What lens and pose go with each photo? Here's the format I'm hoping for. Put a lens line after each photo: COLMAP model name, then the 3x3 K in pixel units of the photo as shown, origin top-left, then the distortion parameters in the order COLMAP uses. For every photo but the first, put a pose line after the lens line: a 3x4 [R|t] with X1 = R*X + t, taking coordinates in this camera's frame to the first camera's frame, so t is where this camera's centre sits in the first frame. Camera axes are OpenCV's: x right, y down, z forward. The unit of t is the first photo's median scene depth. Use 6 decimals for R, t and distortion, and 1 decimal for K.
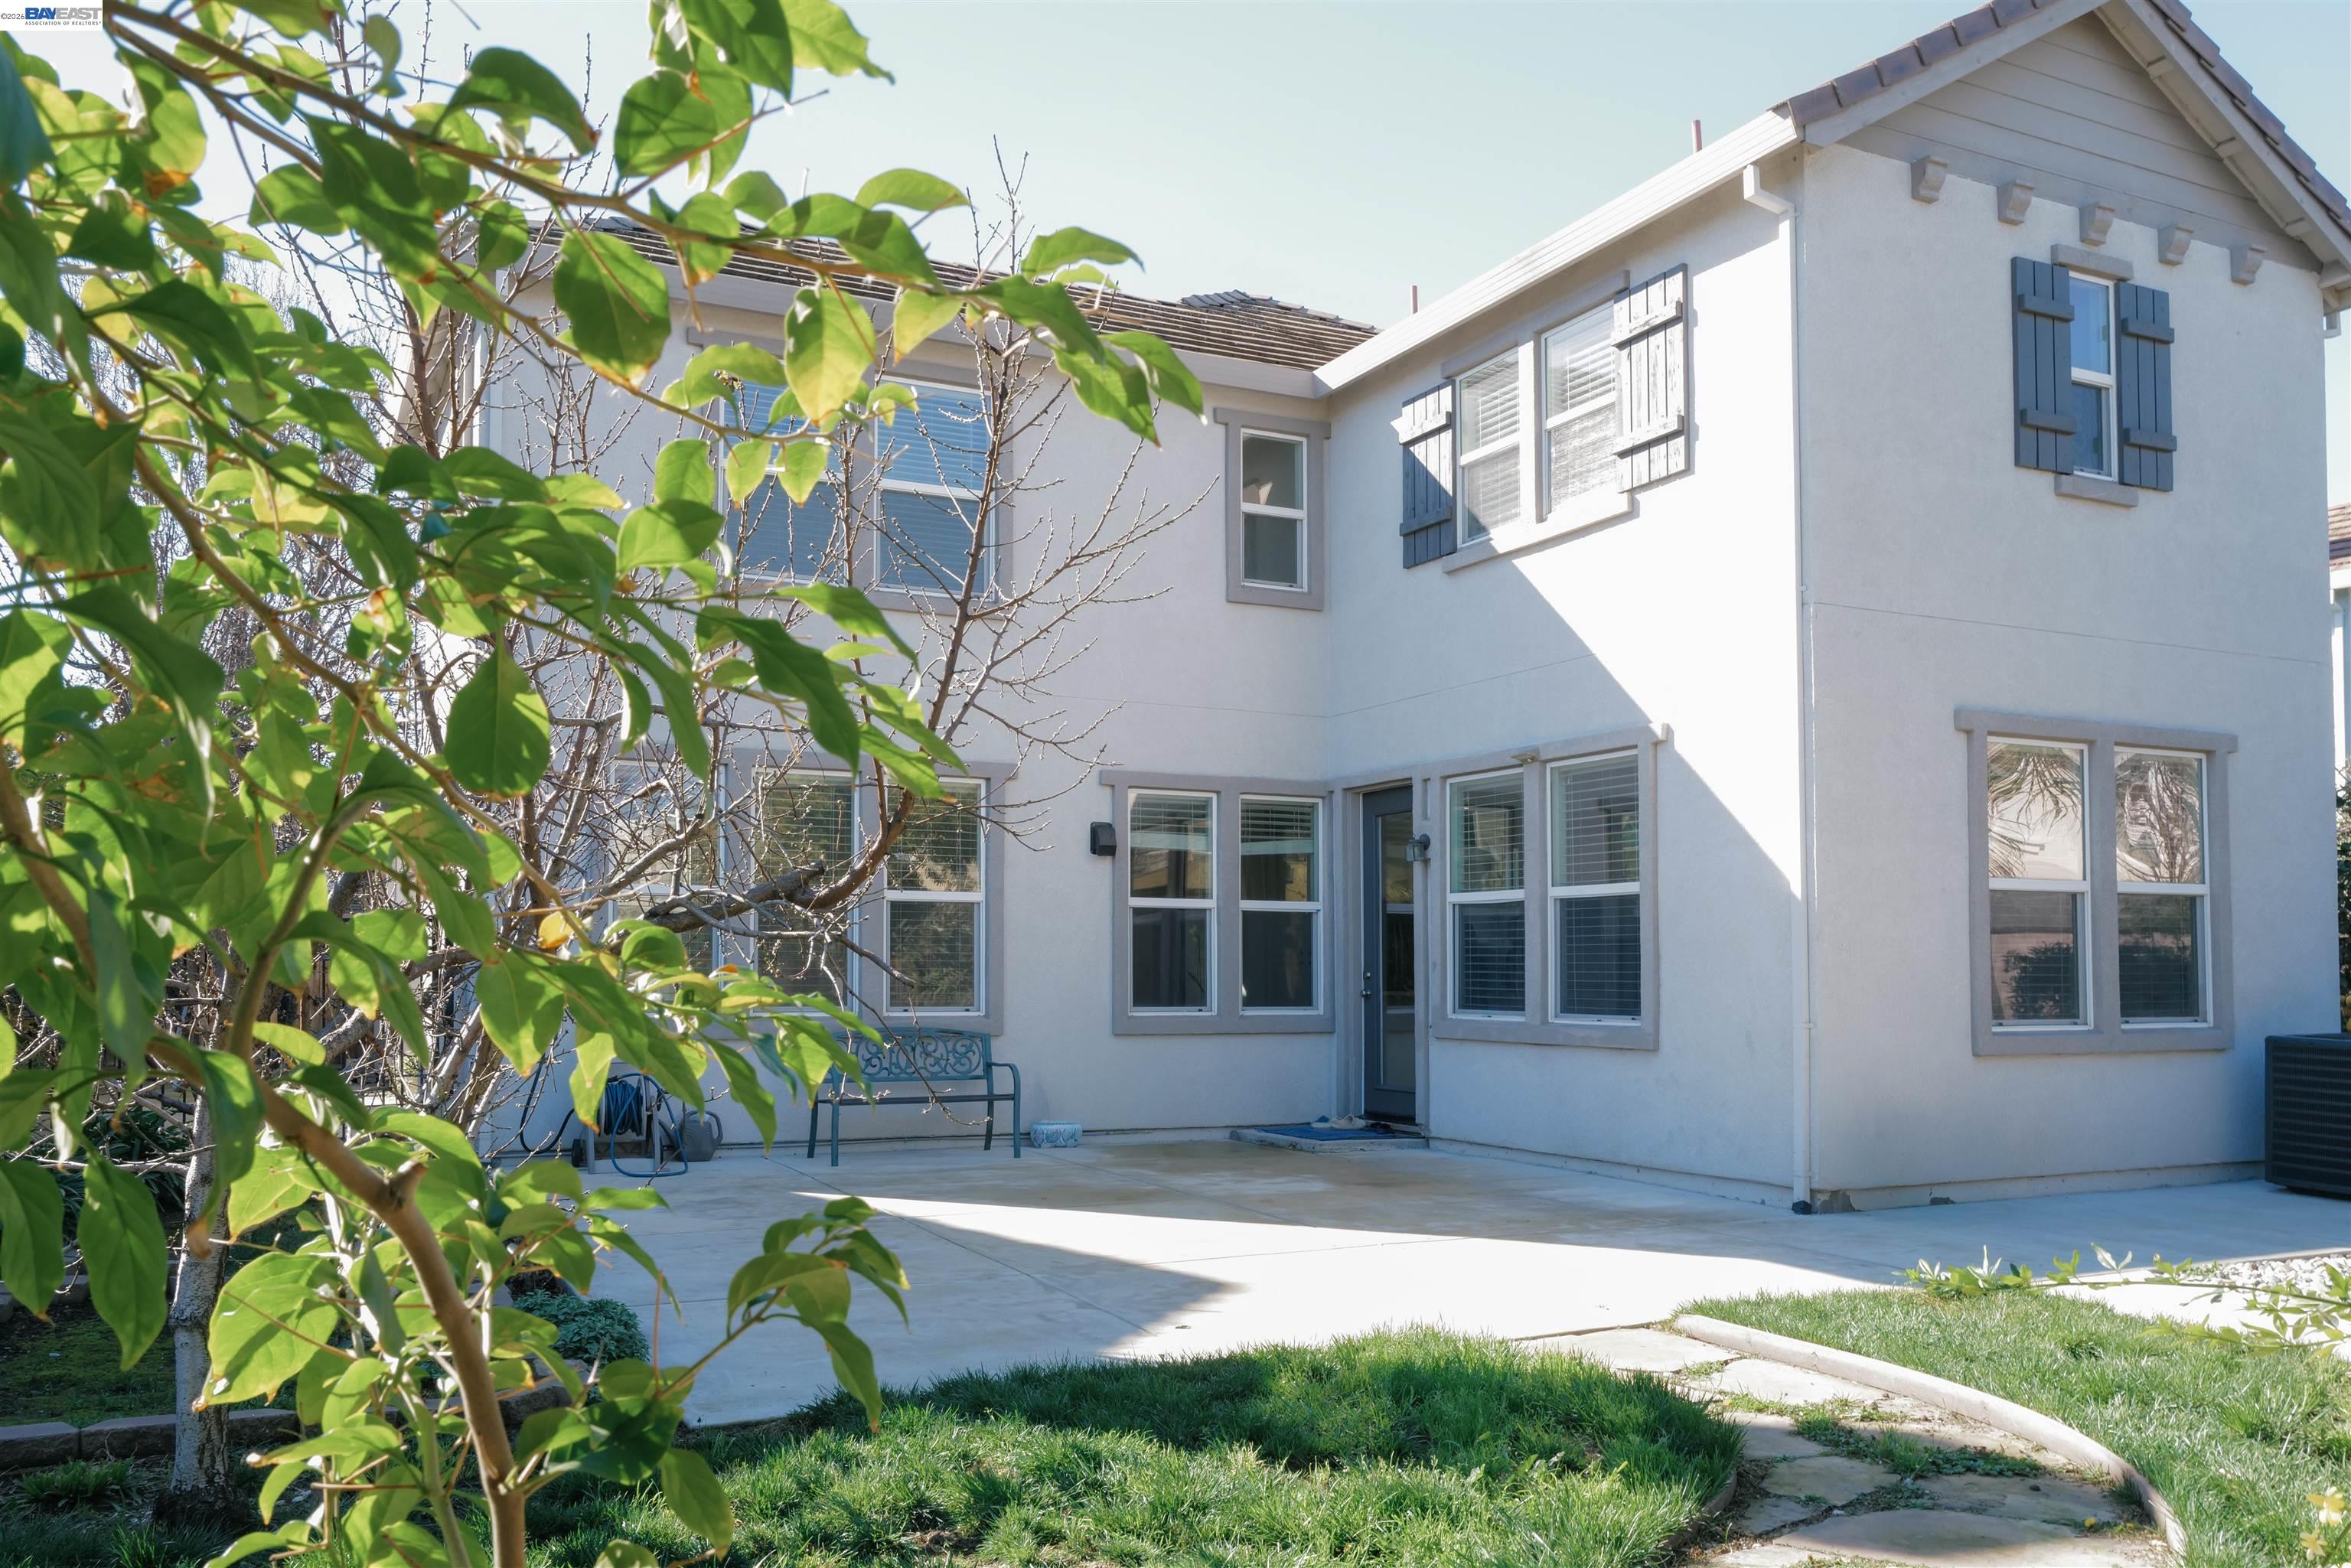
lens RADIAL K [[1850.4, 0, 1175.5], [0, 1850.4, 784.0], [0, 0, 1]] dist [0.004151, 0.000143]
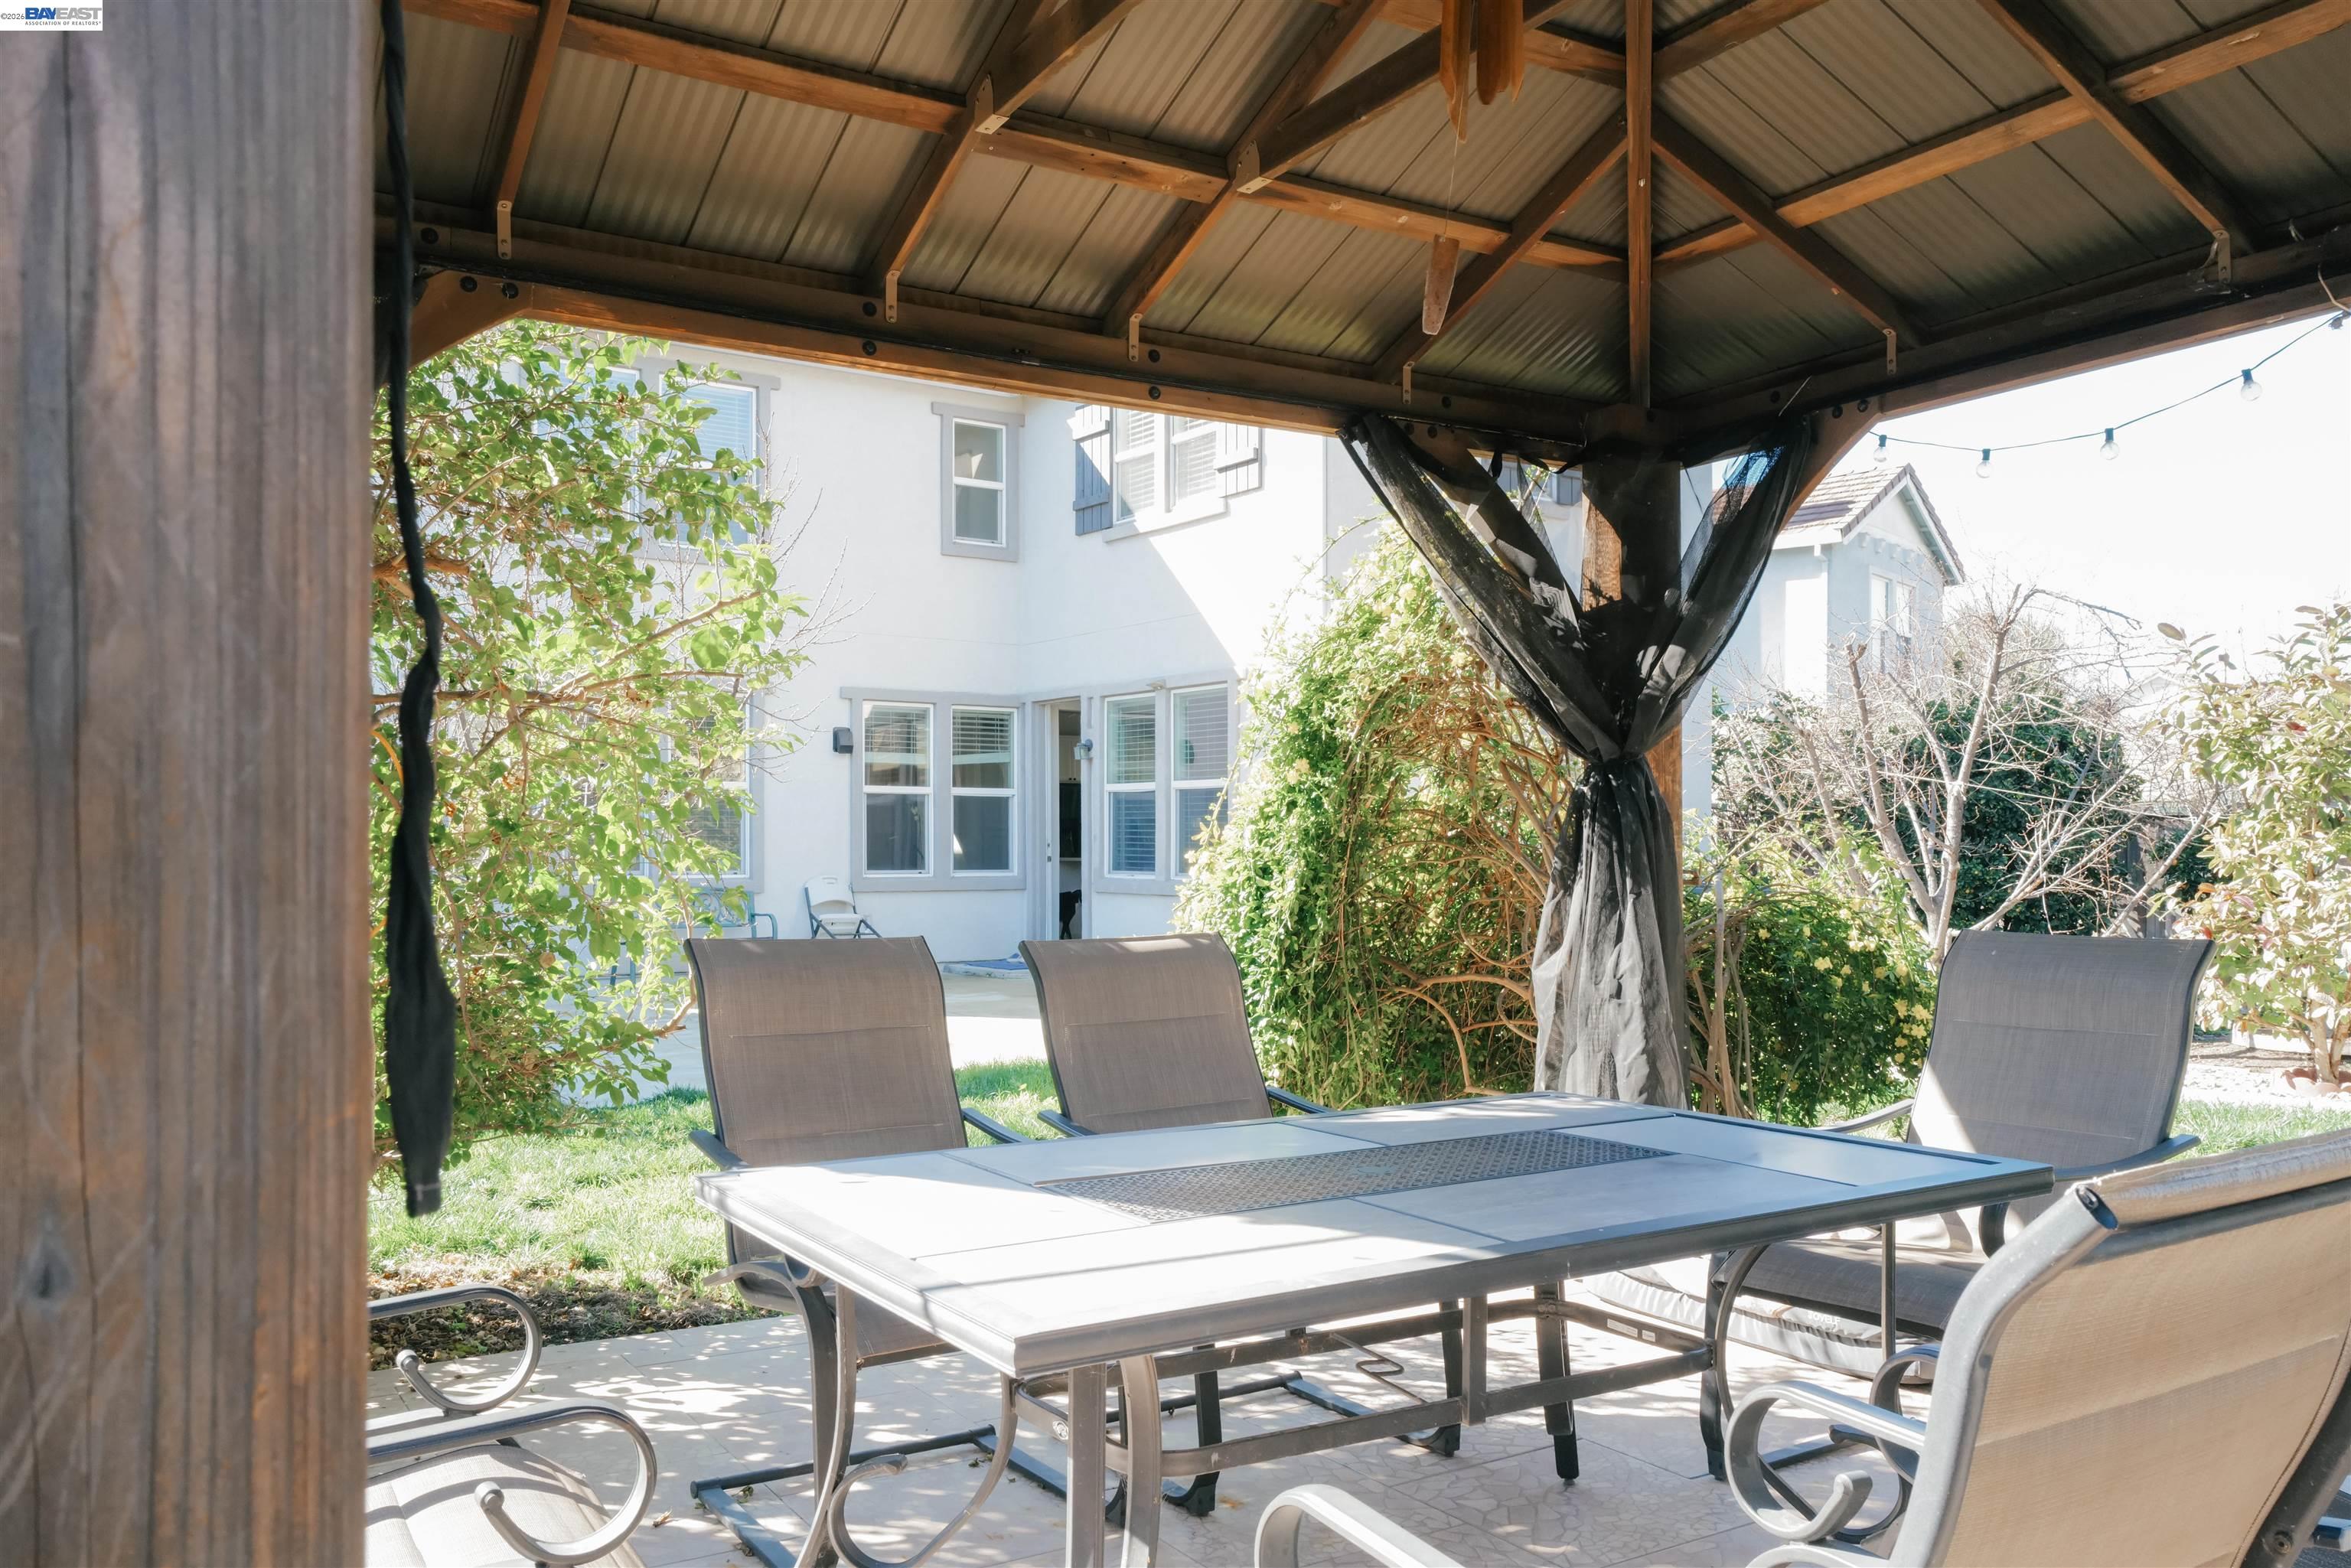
lens RADIAL K [[1850.4, 0, 1175.5], [0, 1850.4, 784.0], [0, 0, 1]] dist [0.004151, 0.000143]
pose [[0.992039, 0.003043, 0.125896, 0.029567], [-0.011853, 0.997526, 0.069290, -0.033243], [-0.125374, -0.070231, 0.989621, -0.318586]]
